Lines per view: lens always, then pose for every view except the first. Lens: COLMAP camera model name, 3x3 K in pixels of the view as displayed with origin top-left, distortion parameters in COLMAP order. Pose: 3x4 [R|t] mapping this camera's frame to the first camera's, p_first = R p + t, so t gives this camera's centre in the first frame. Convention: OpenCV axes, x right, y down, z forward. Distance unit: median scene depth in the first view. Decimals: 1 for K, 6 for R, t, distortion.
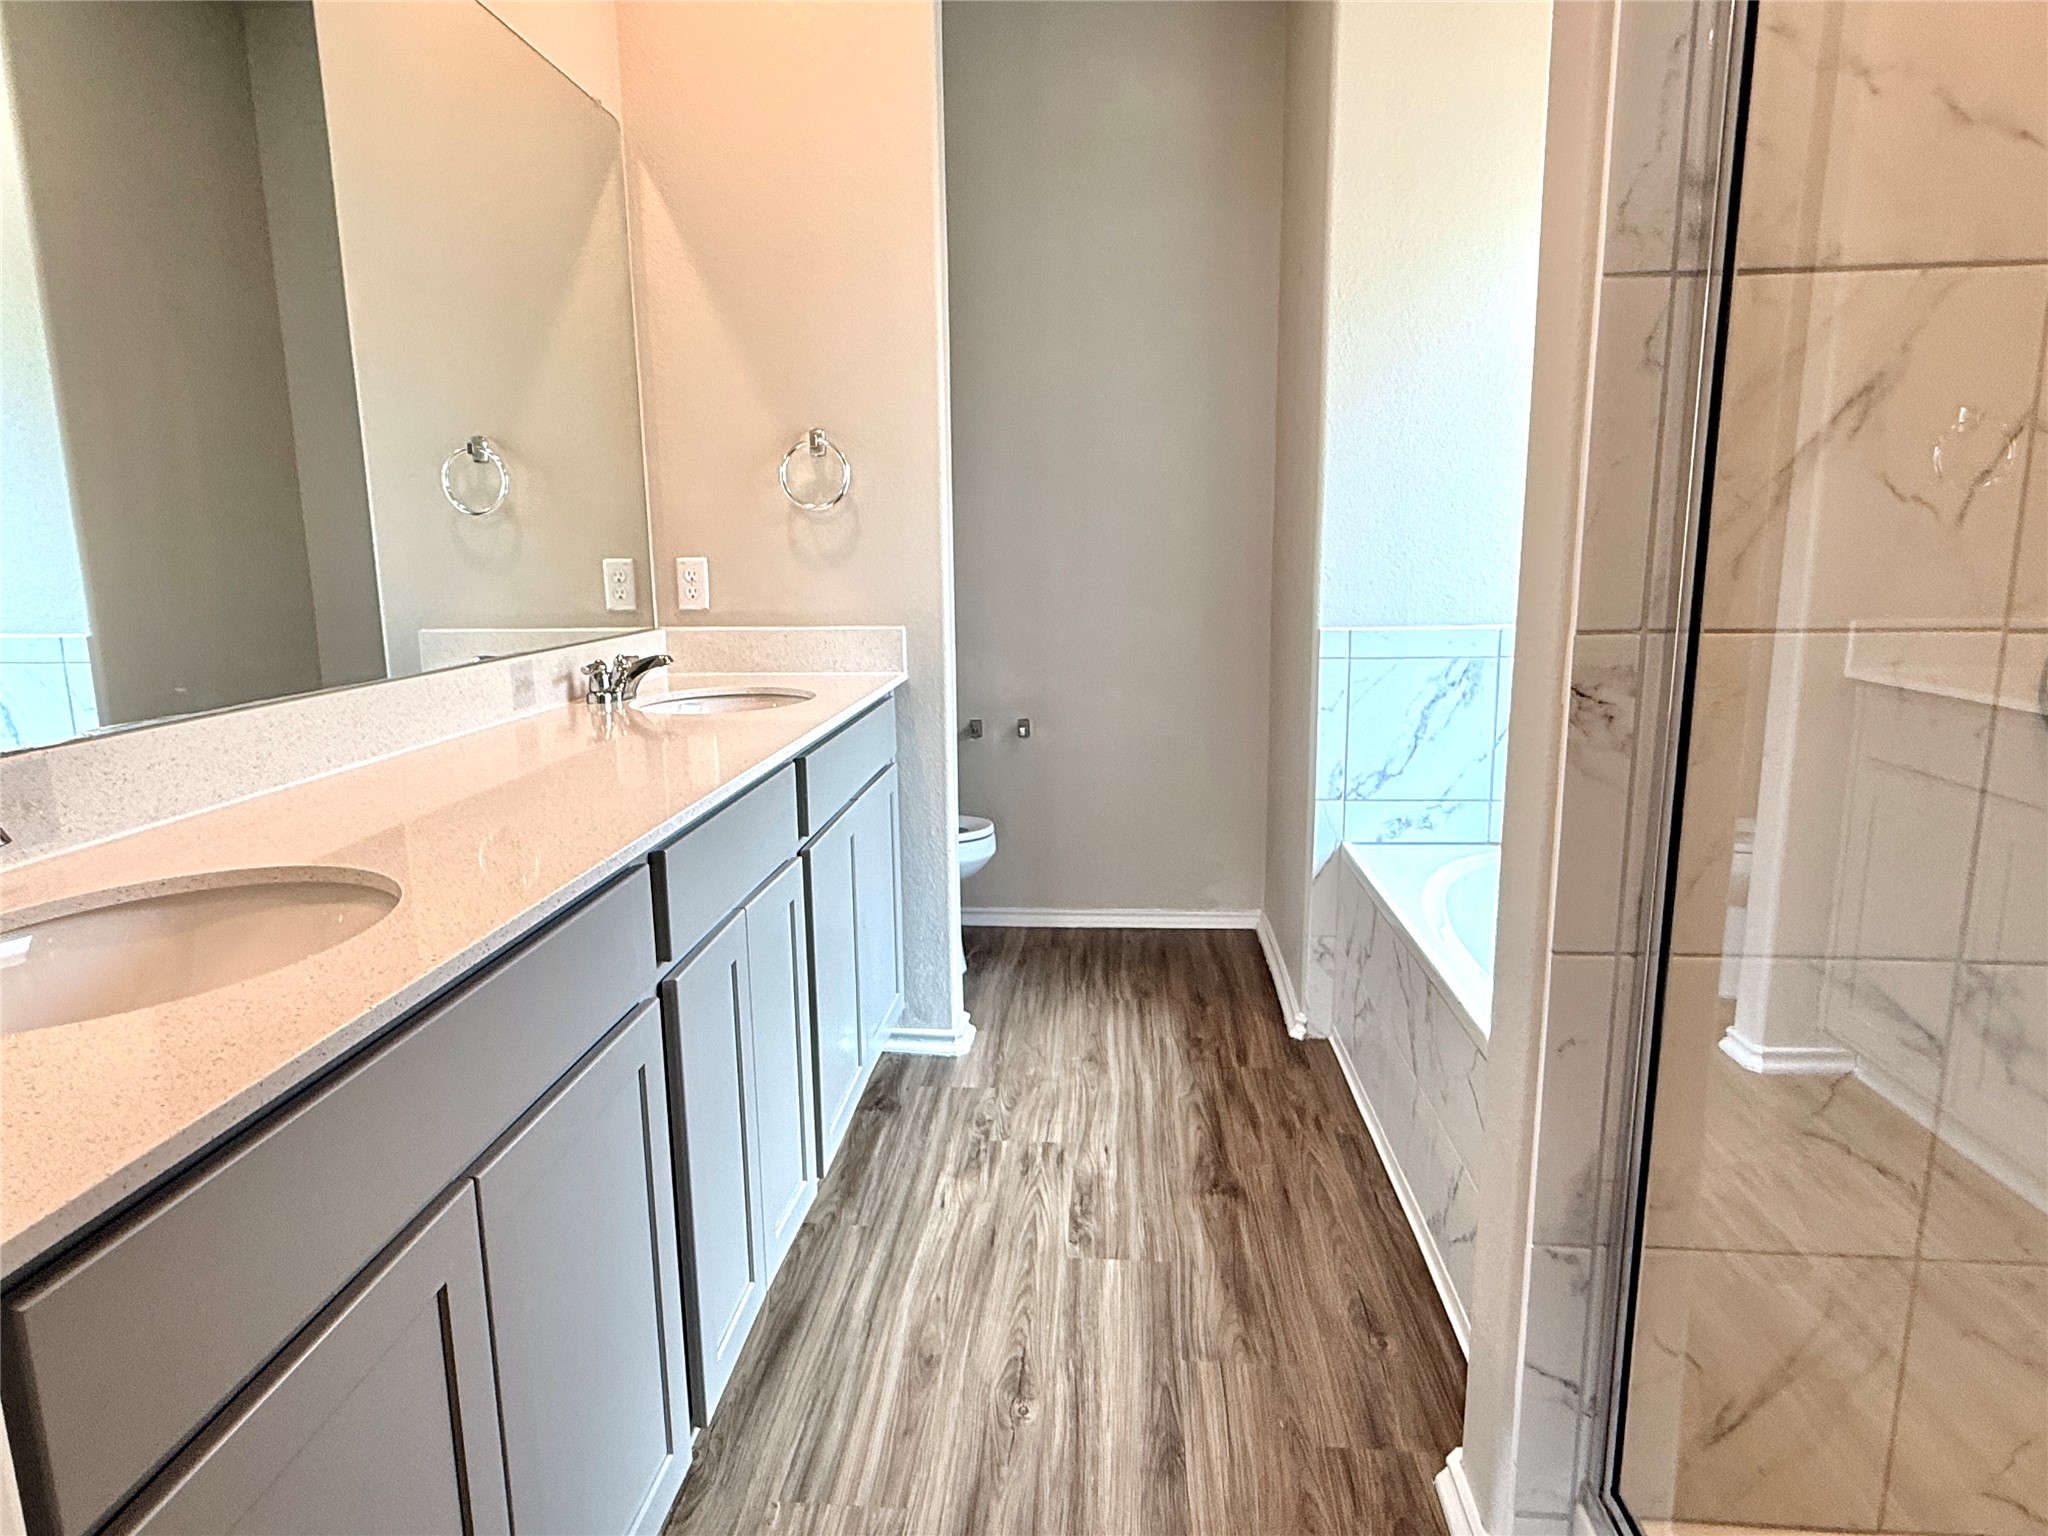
lens RADIAL K [[1236.3, 0, 1018.9], [0, 1236.3, 759.3], [0, 0, 1]] dist [0.000880, 0.002160]
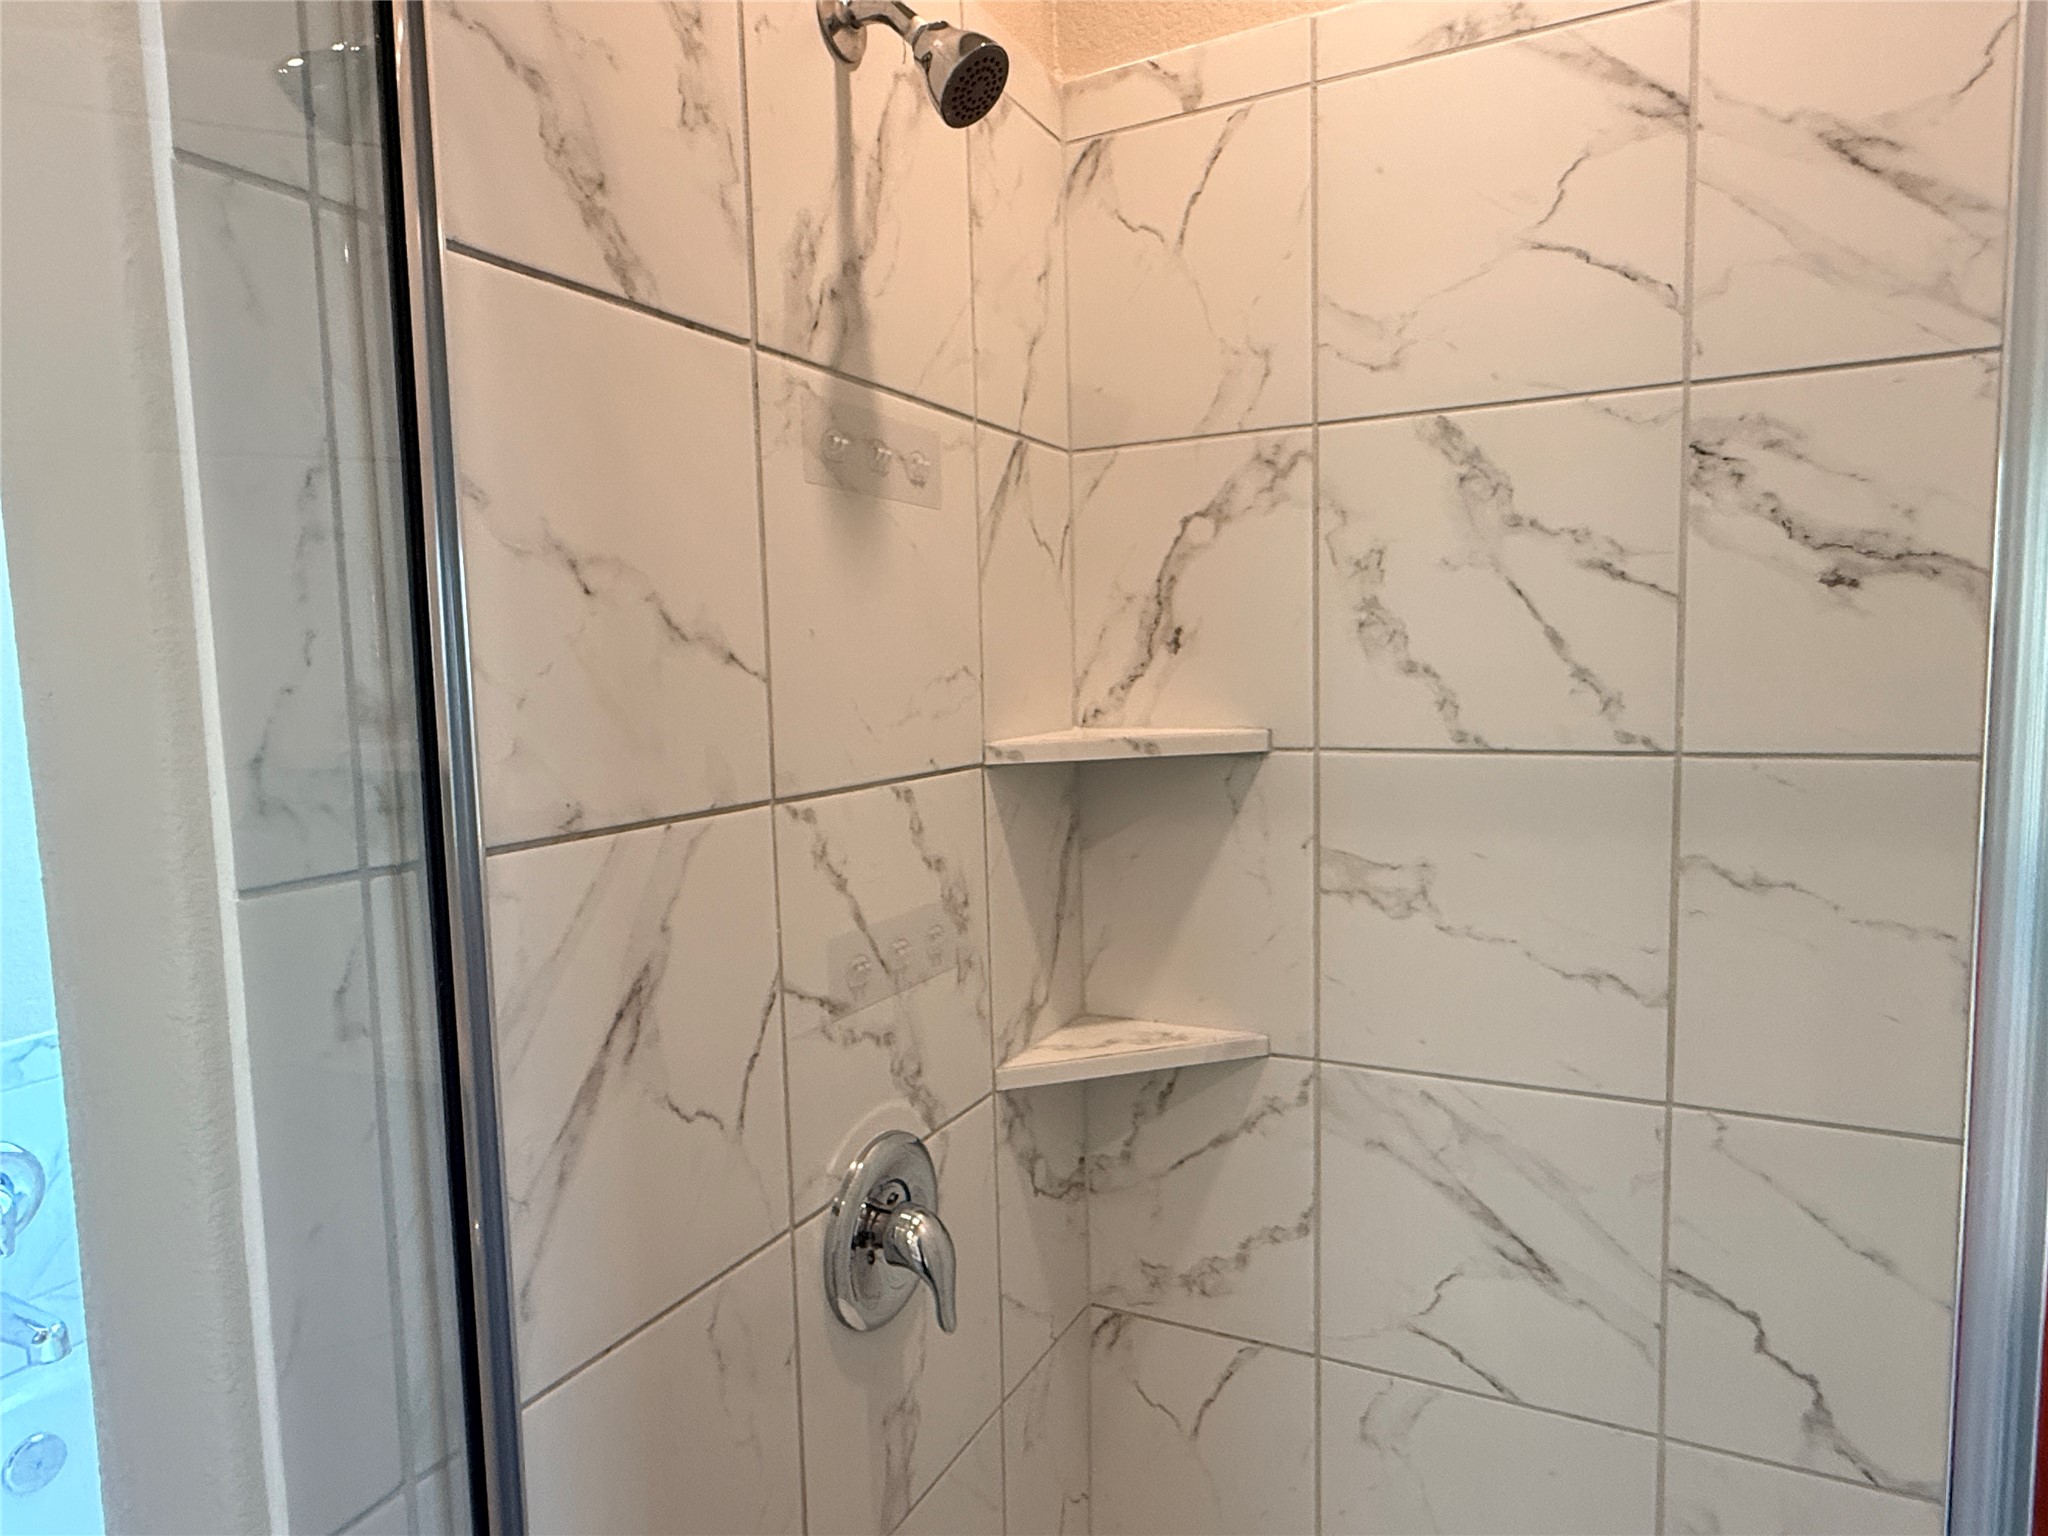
lens RADIAL K [[1236.3, 0, 1024.2], [0, 1236.3, 773.6], [0, 0, 1]] dist [0.000880, 0.002160]
pose [[0.384783, -0.077766, 0.919725, 0.136937], [0.187927, 0.982173, 0.004423, -0.380546], [-0.903673, 0.171139, 0.392537, 0.505016]]
